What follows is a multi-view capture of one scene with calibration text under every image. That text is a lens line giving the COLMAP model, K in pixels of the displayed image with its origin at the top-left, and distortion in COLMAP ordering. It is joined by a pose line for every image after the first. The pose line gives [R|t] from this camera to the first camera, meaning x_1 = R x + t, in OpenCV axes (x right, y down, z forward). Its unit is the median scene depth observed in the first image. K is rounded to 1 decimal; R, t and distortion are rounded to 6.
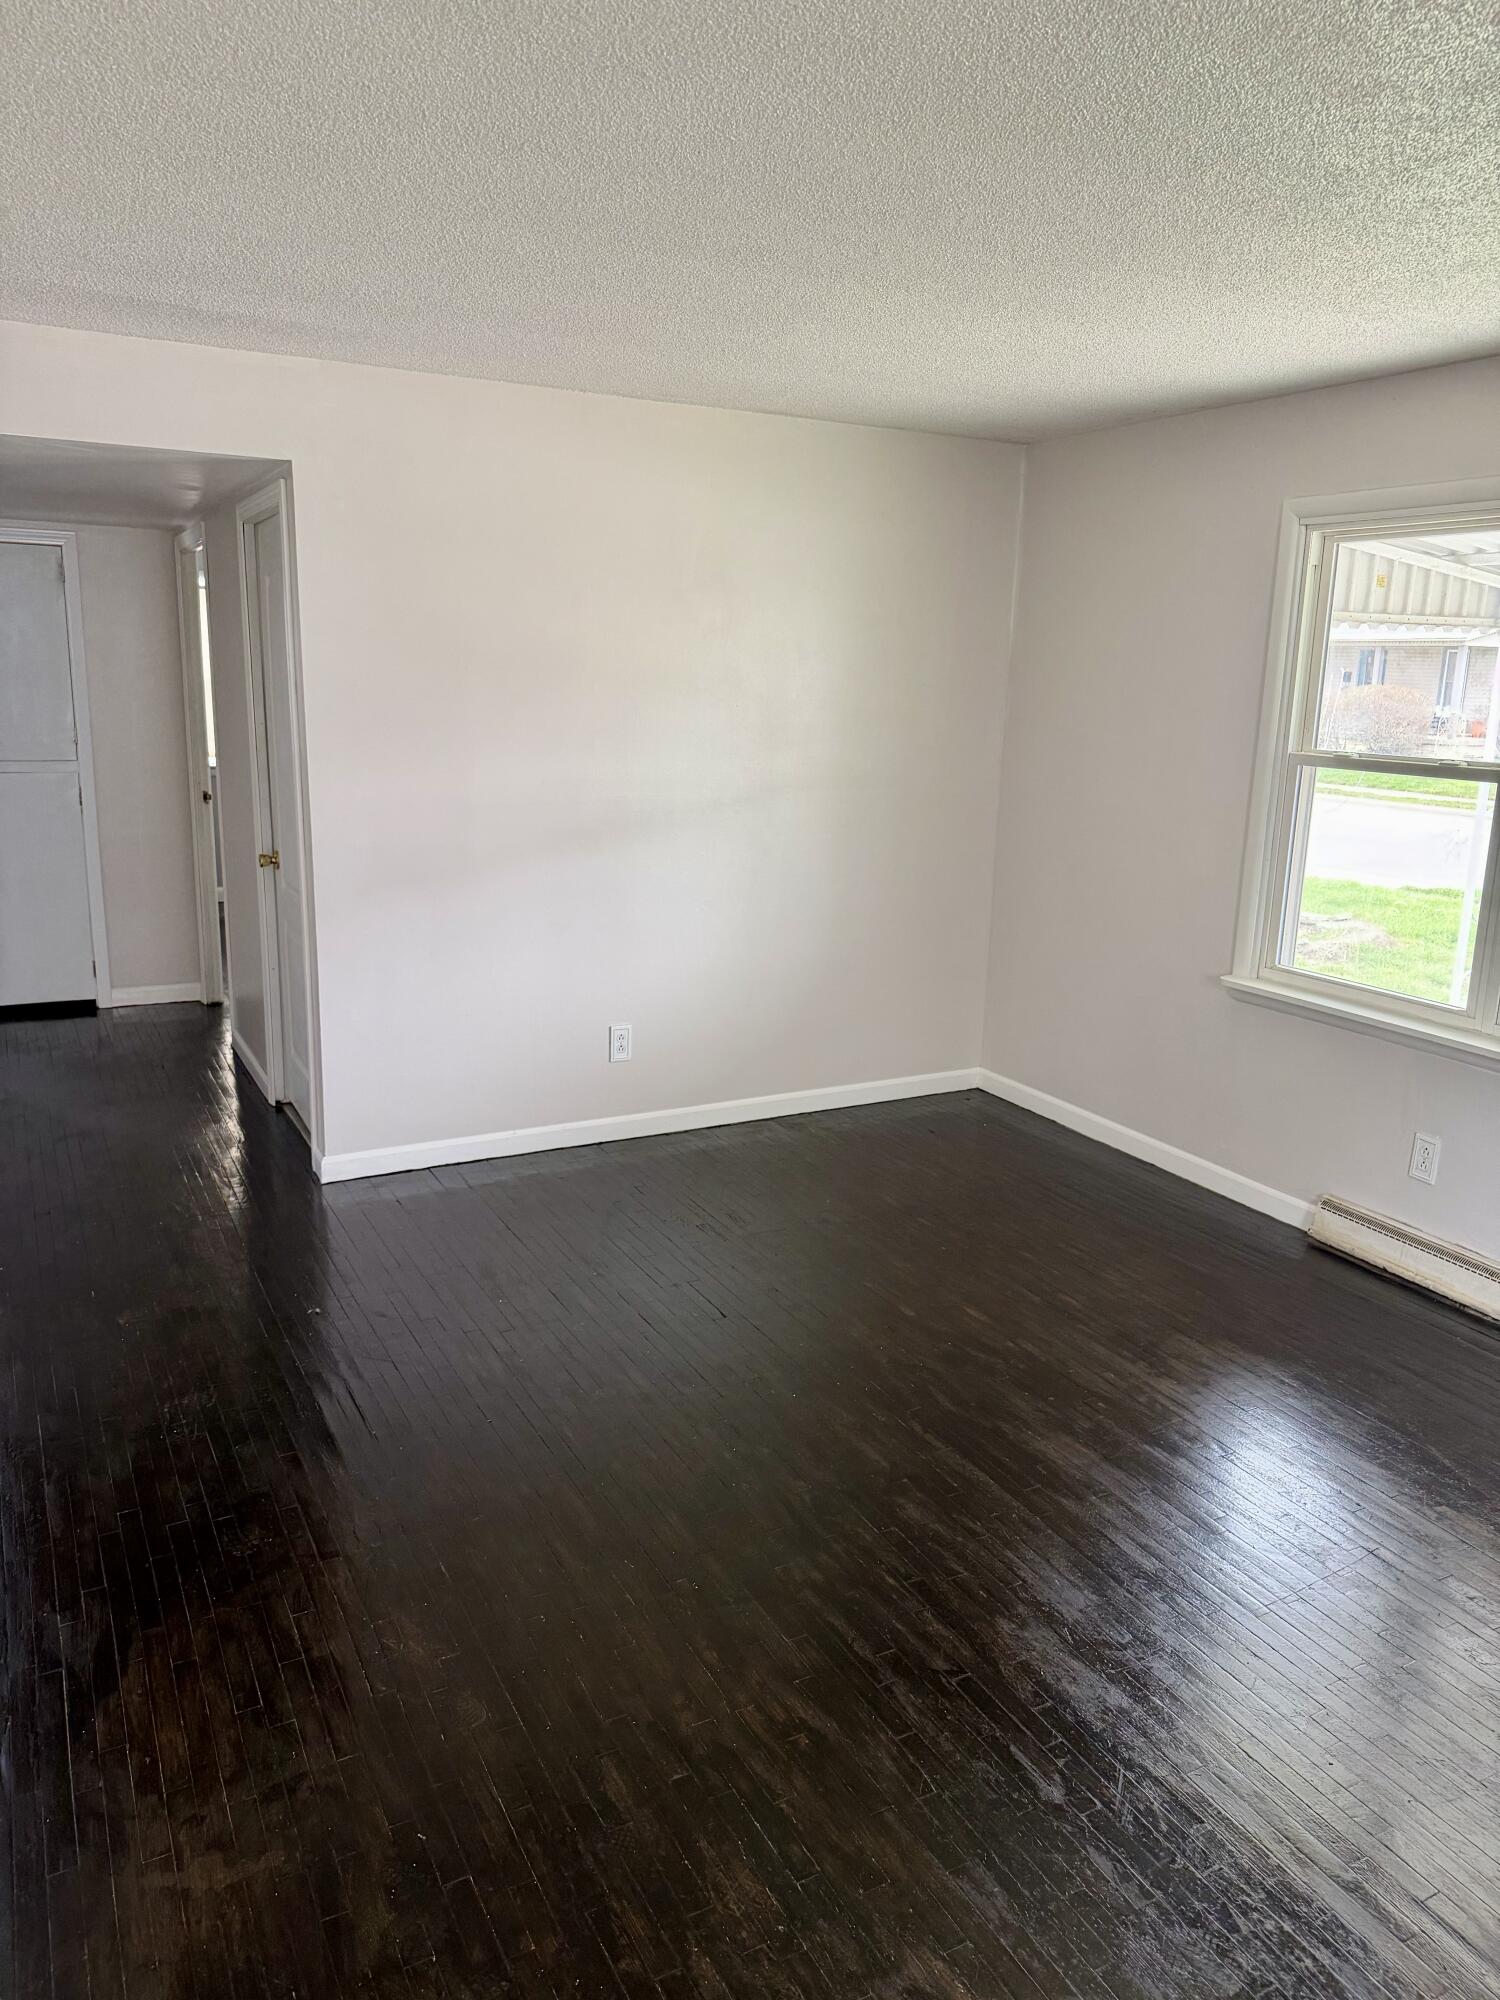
lens RADIAL K [[1405.8, 0, 749.7], [0, 1405.8, 987.6], [0, 0, 1]] dist [0.090050, -0.151500]
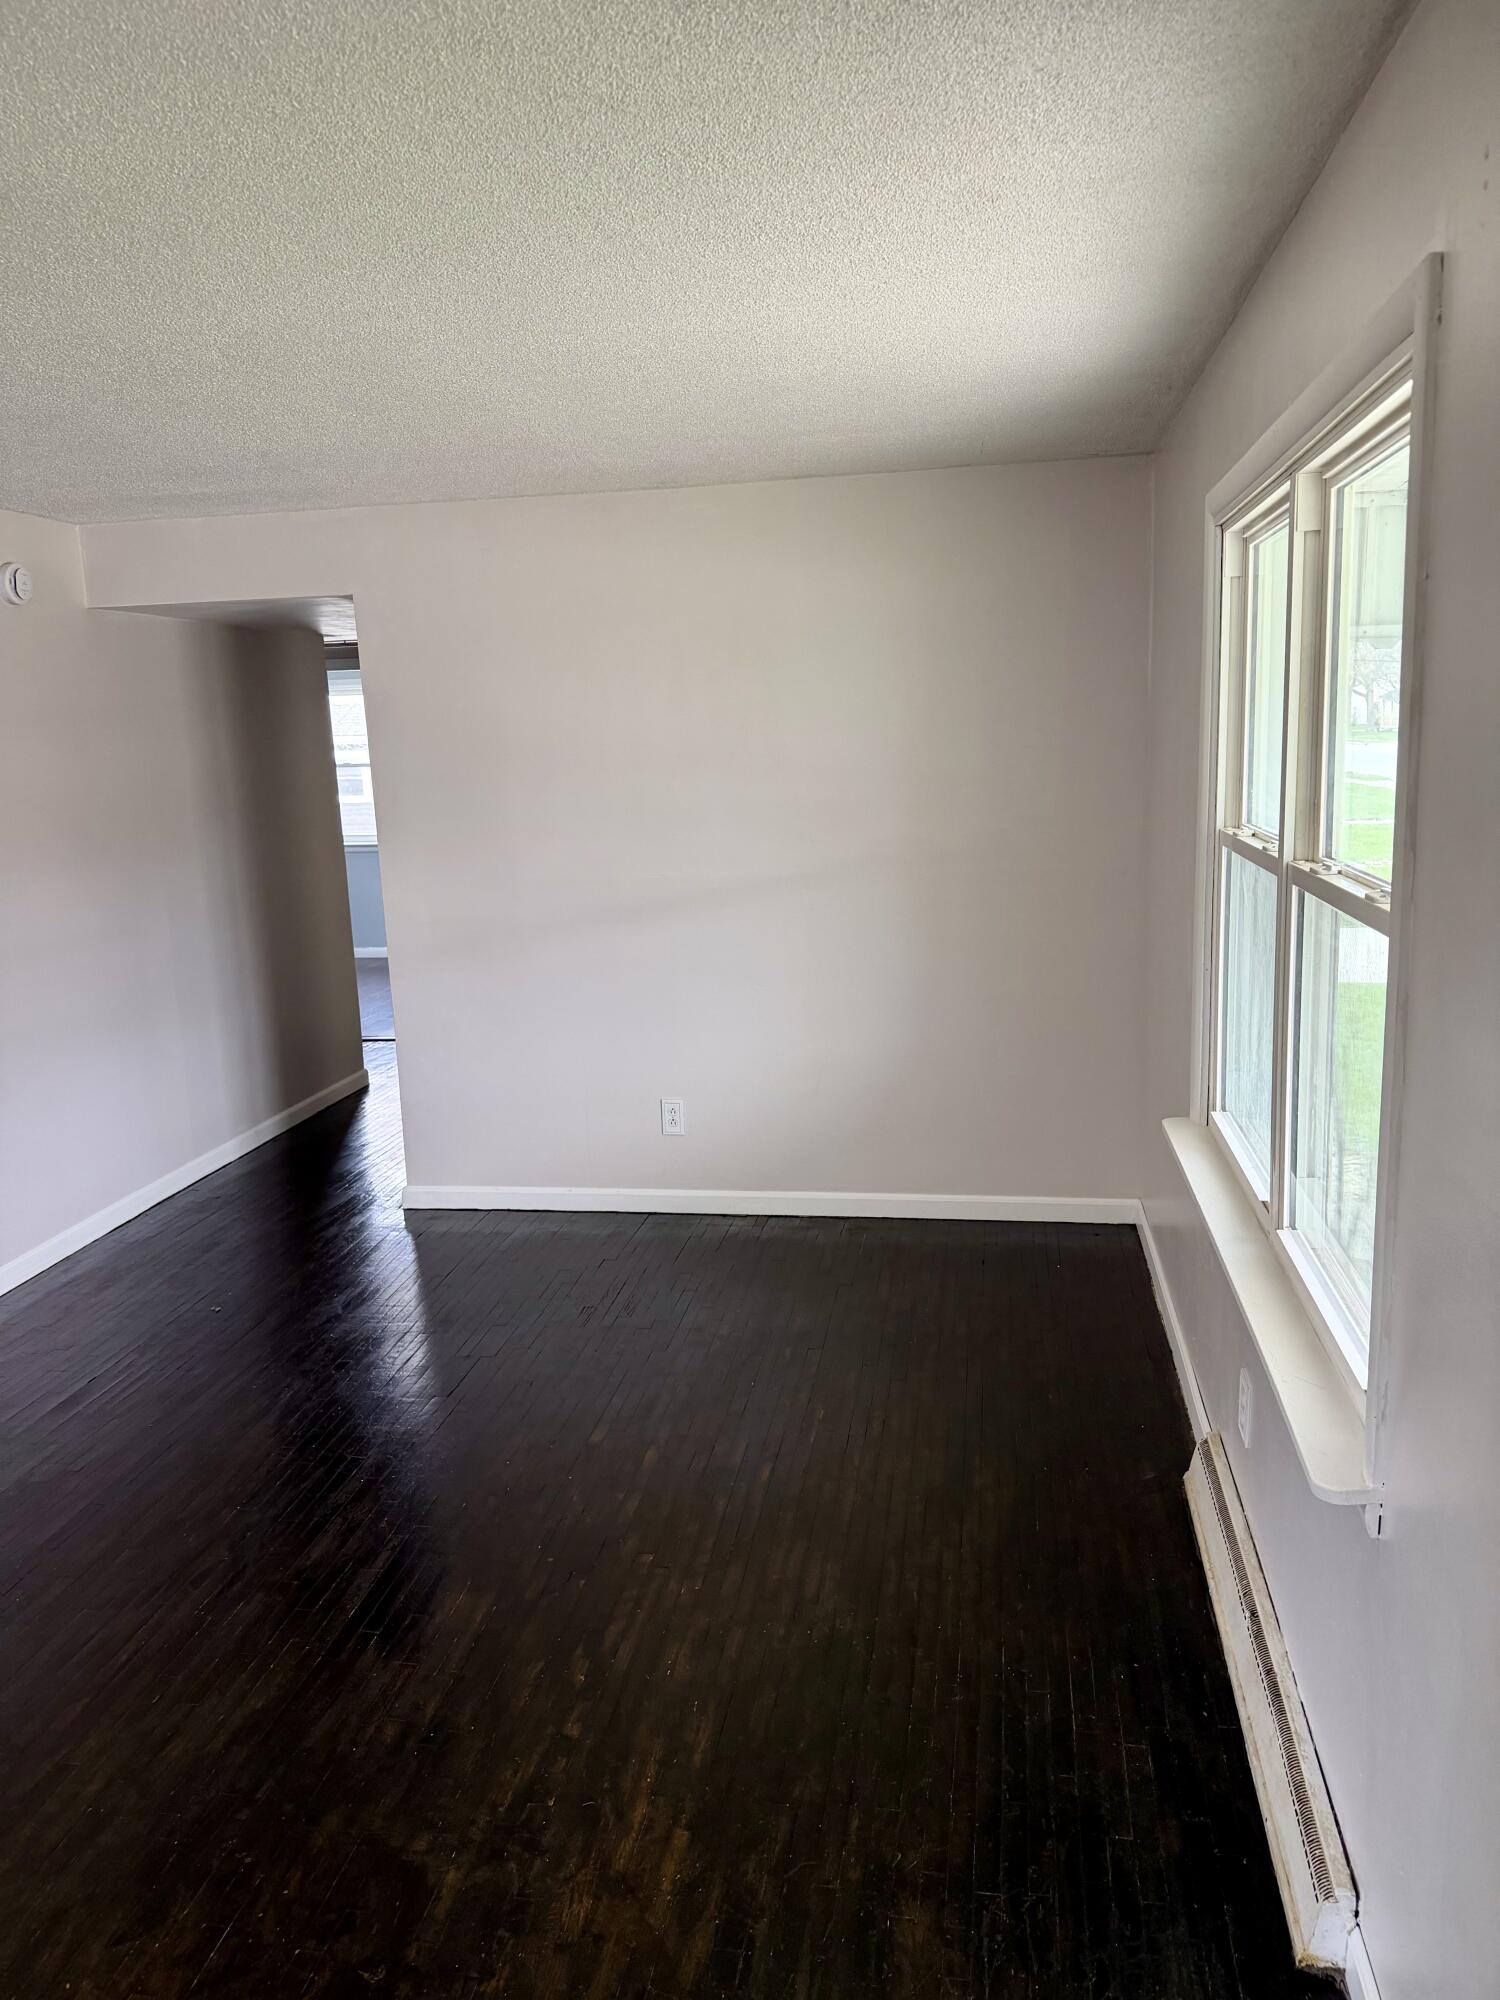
lens RADIAL K [[1405.8, 0, 749.7], [0, 1405.8, 987.6], [0, 0, 1]] dist [0.090050, -0.151500]
pose [[0.787911, 0.056419, -0.613200, 0.565686], [-0.079779, 0.996754, -0.010800, -0.046504], [0.610600, 0.057430, 0.789854, 0.233037]]
